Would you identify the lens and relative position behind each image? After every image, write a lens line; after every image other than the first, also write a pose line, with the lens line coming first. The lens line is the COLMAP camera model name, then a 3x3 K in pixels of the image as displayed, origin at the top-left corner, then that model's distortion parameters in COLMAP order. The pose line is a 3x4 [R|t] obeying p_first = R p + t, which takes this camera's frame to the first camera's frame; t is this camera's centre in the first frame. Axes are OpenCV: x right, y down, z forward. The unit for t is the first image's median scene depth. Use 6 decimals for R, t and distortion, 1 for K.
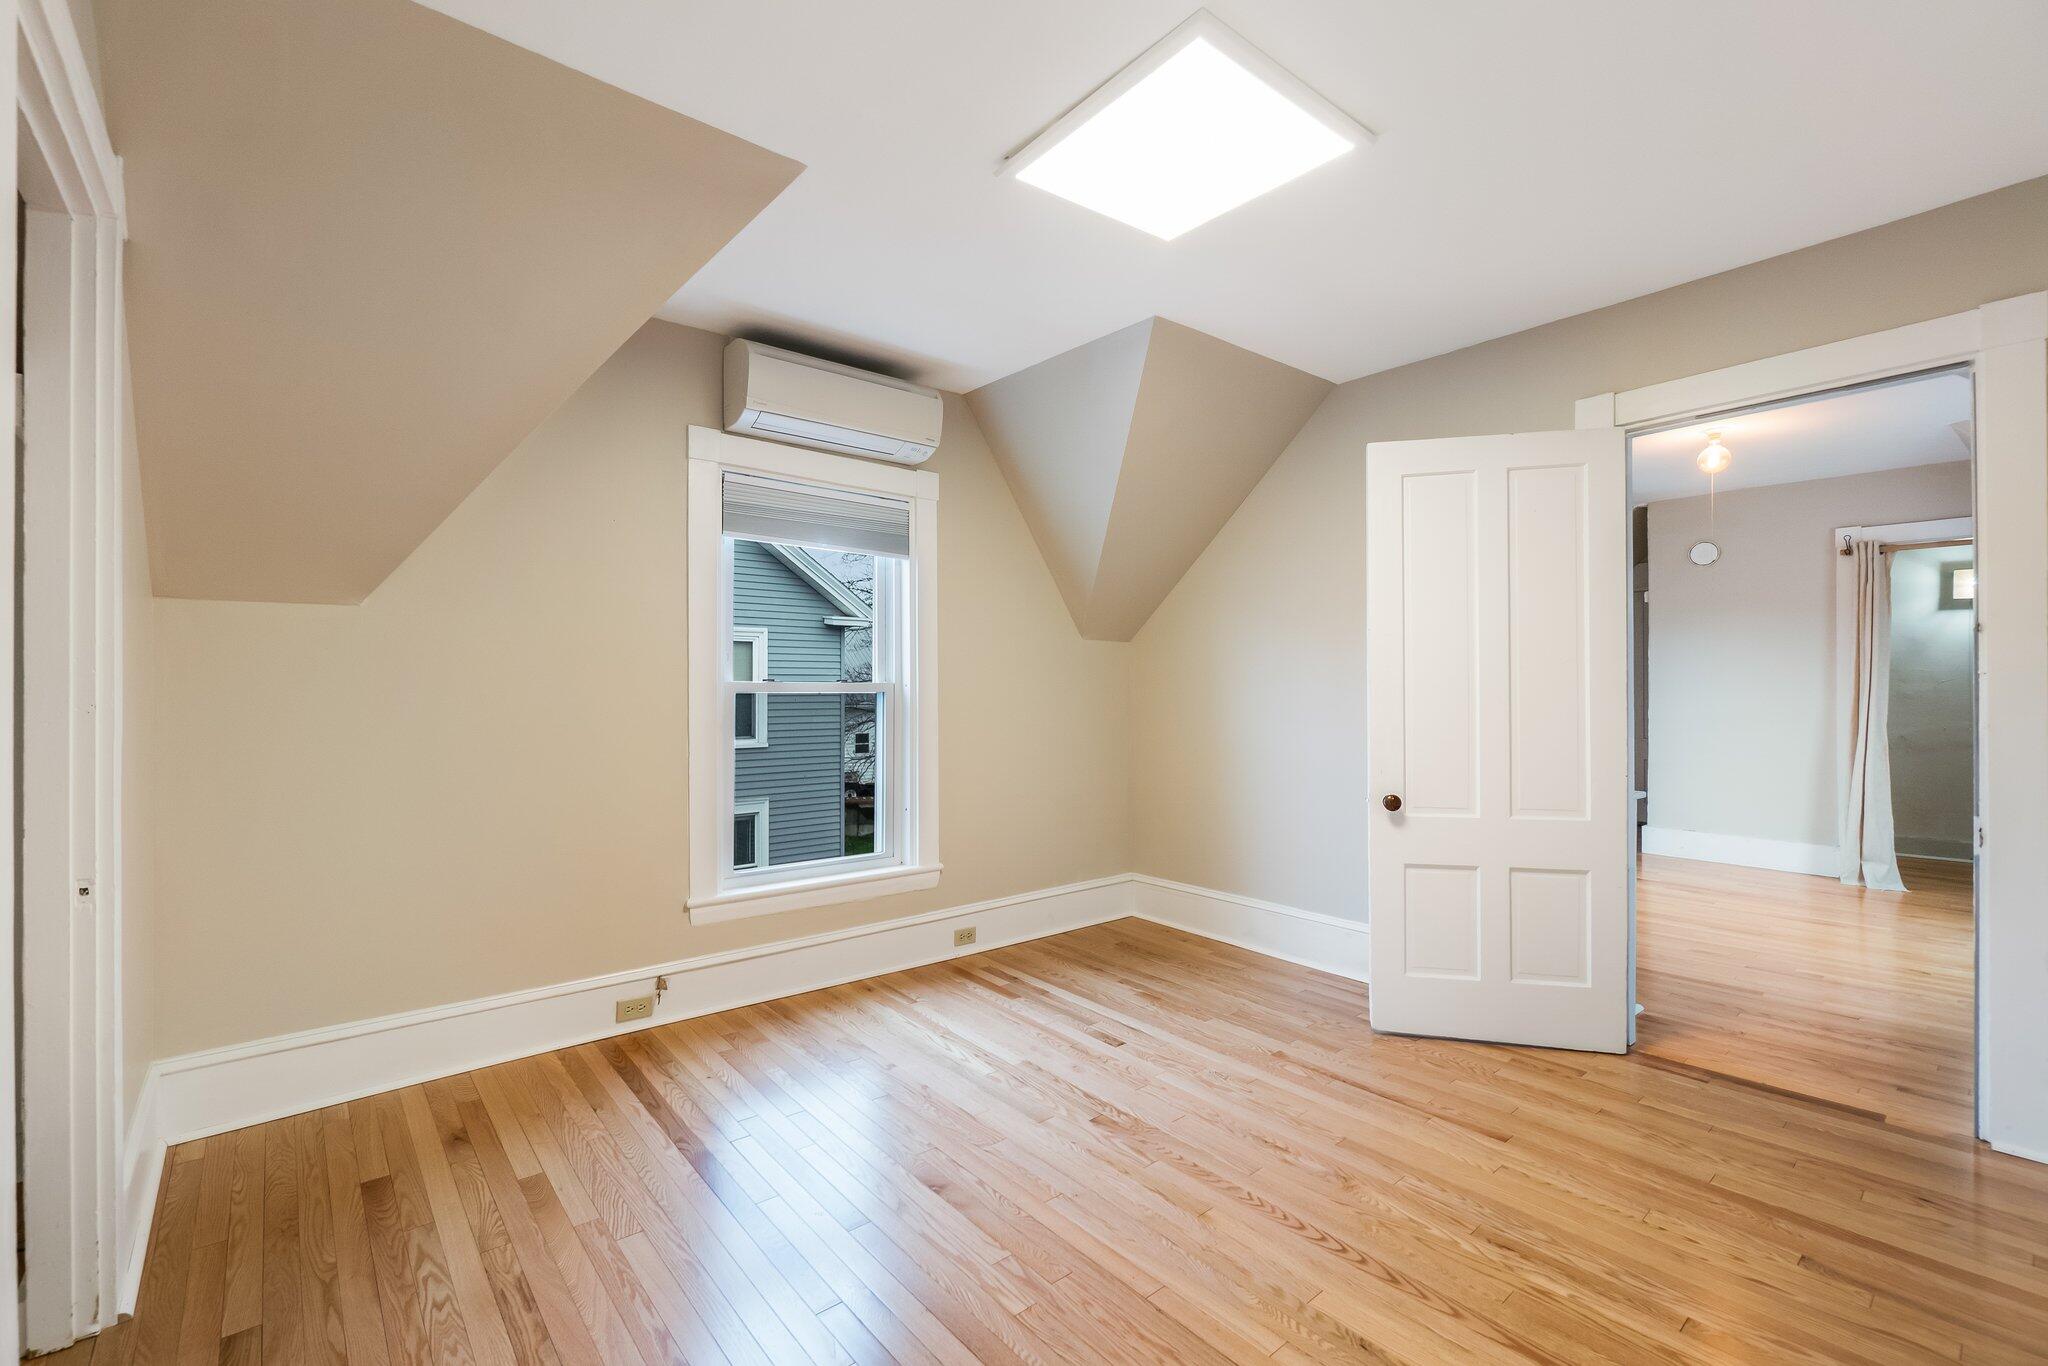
lens RADIAL K [[910.3, 0, 1005.5], [0, 910.3, 687.0], [0, 0, 1]] dist [0.000934, -0.000995]
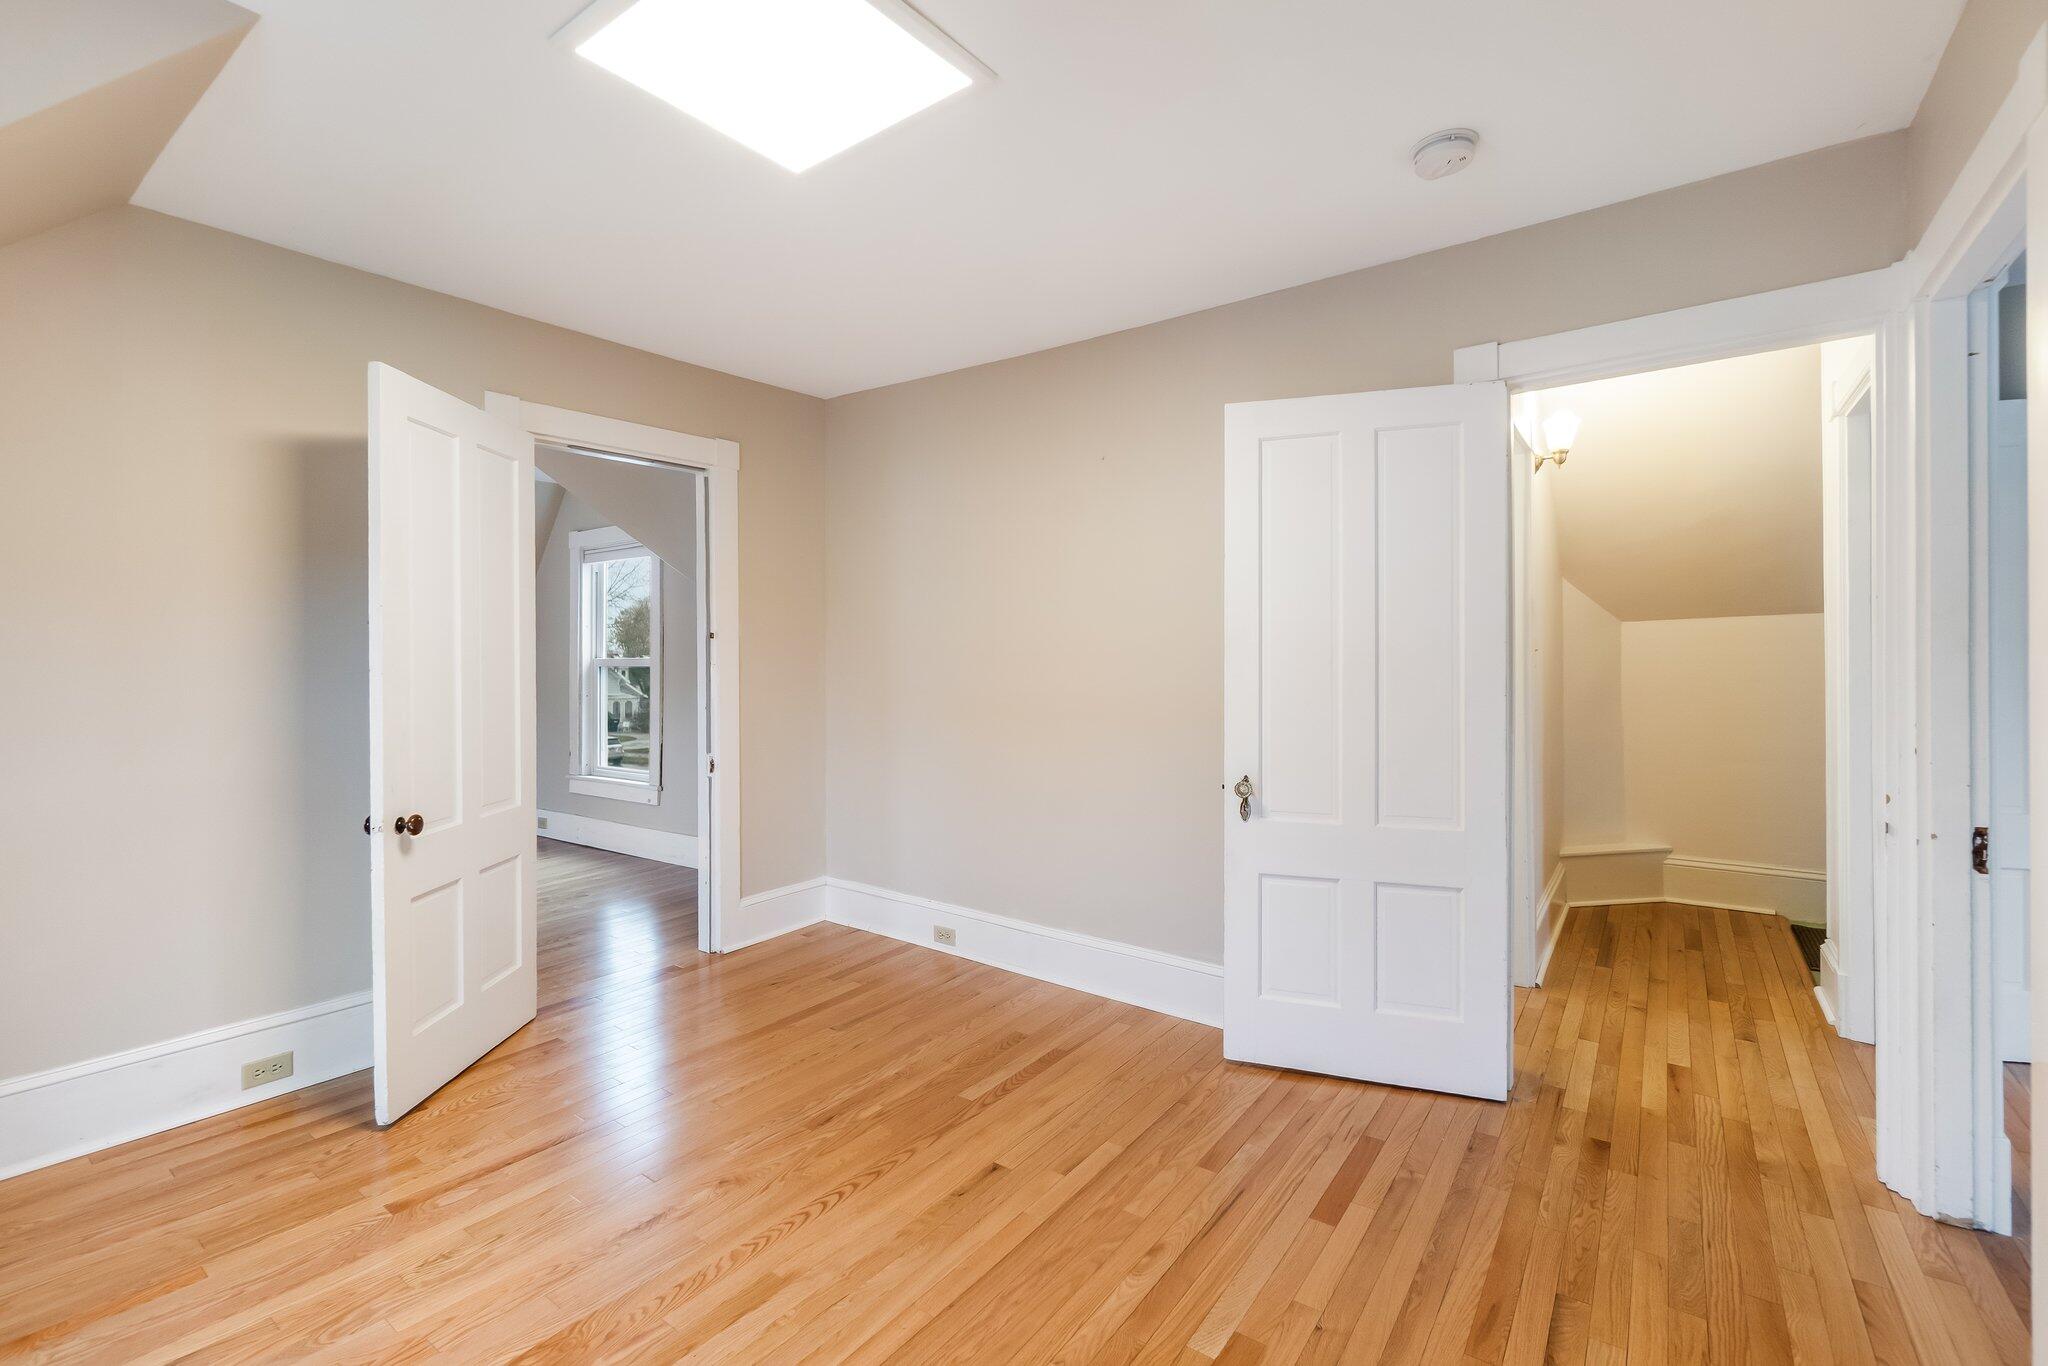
lens RADIAL K [[910.3, 0, 999.6], [0, 910.3, 667.8], [0, 0, 1]] dist [0.000934, -0.000995]
pose [[-0.257140, -0.004315, 0.966364, -0.476902], [0.001828, 0.999986, 0.004951, -0.013325], [-0.966372, 0.003040, -0.257129, 0.707934]]
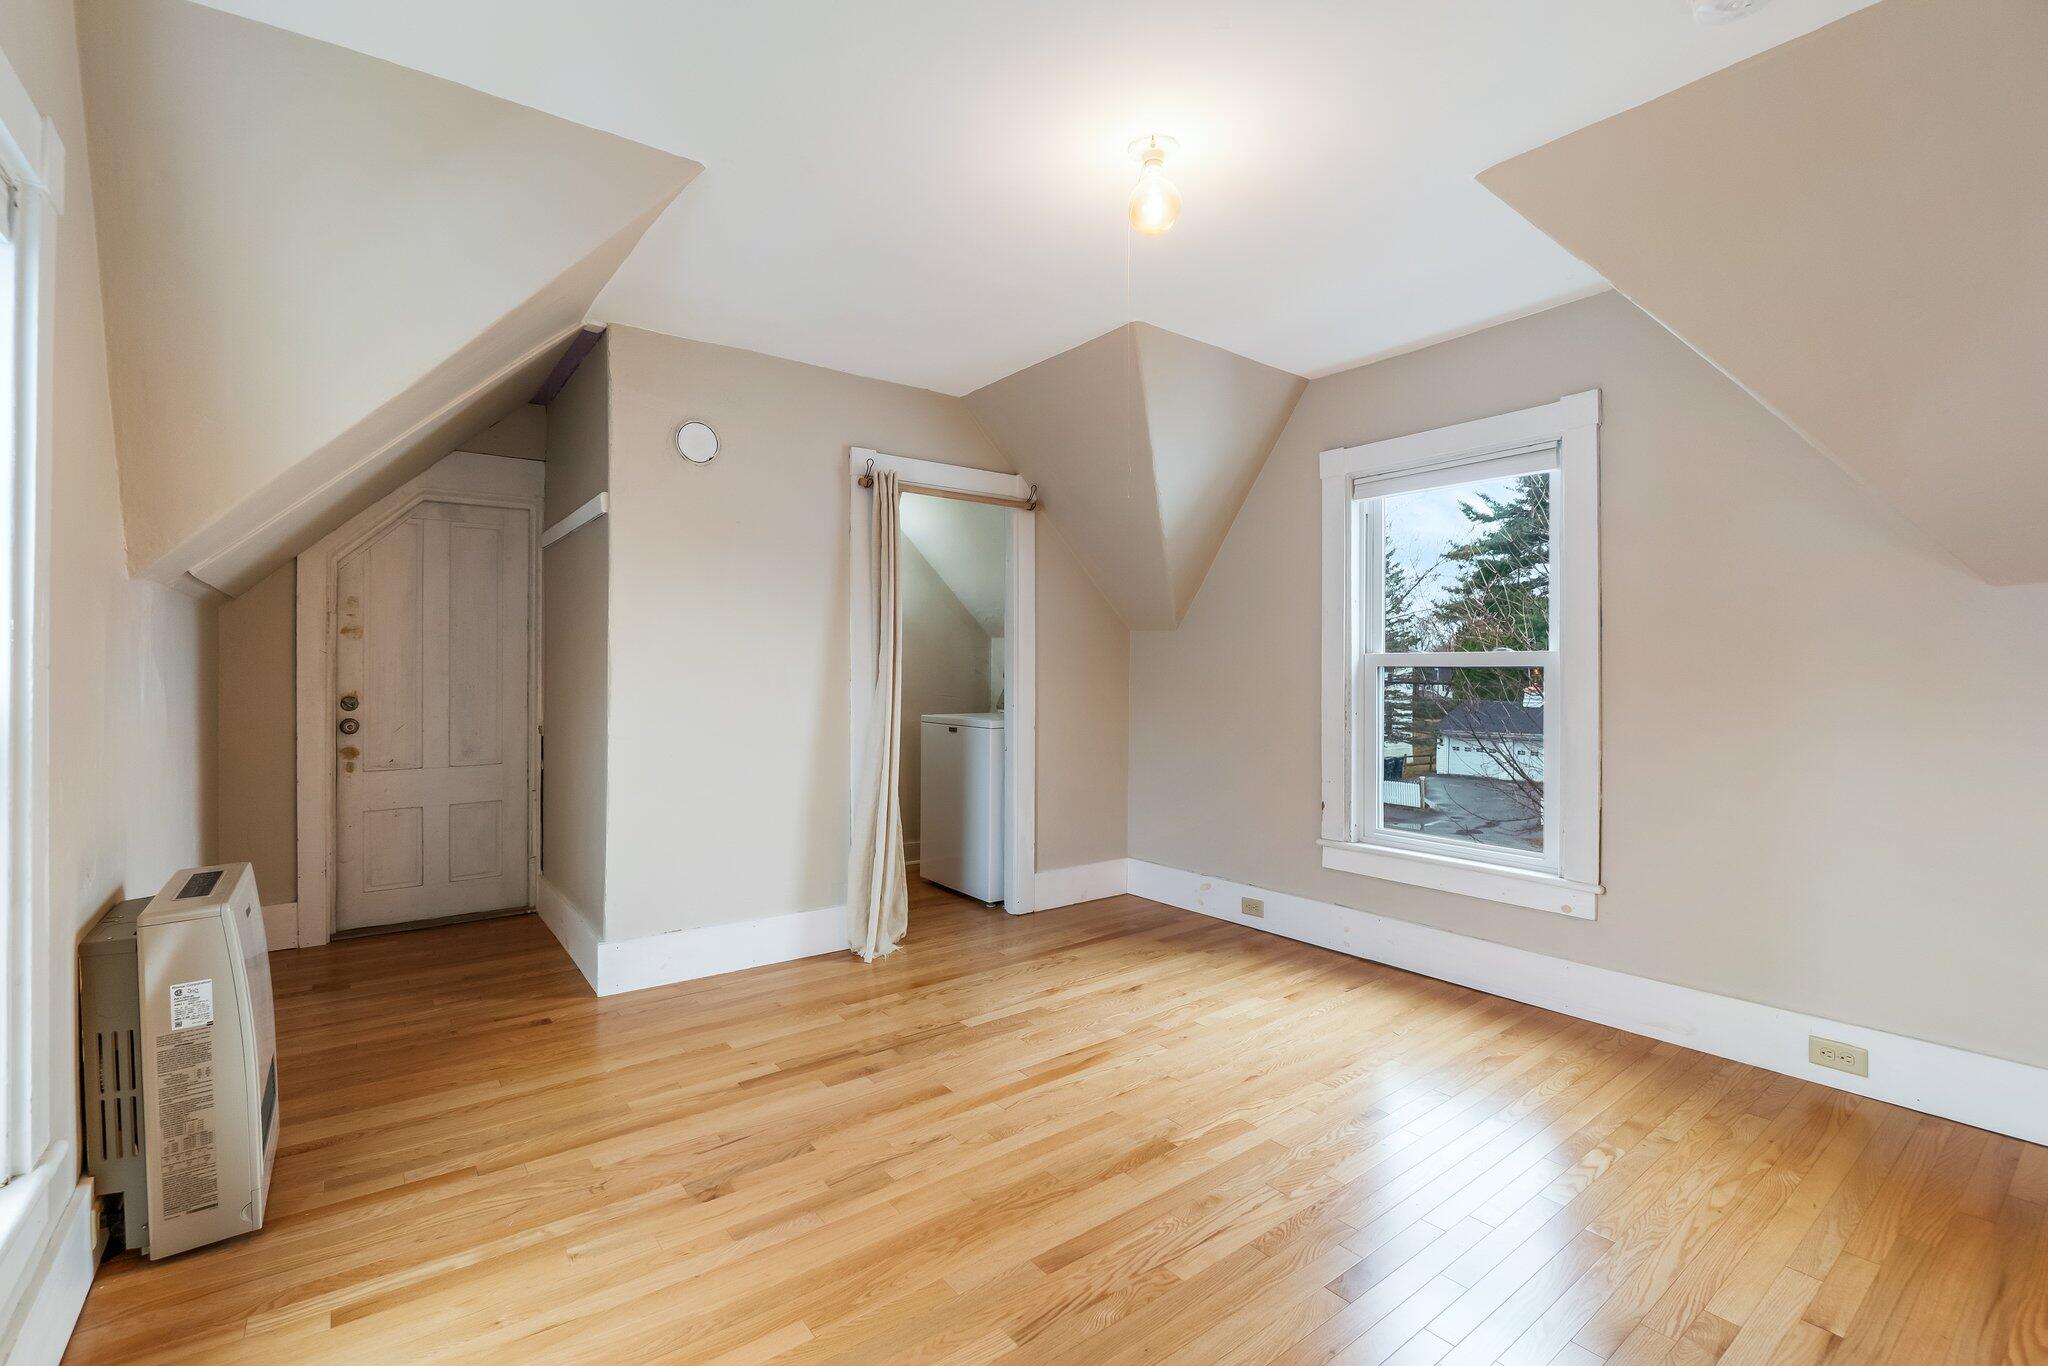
lens RADIAL K [[910.3, 0, 990.3], [0, 910.3, 665.4], [0, 0, 1]] dist [0.000934, -0.000995]
pose [[0.035547, -0.000808, 0.999368, 0.371514], [0.002288, 0.999997, 0.000727, -0.011473], [-0.999365, 0.002260, 0.035549, 1.467140]]
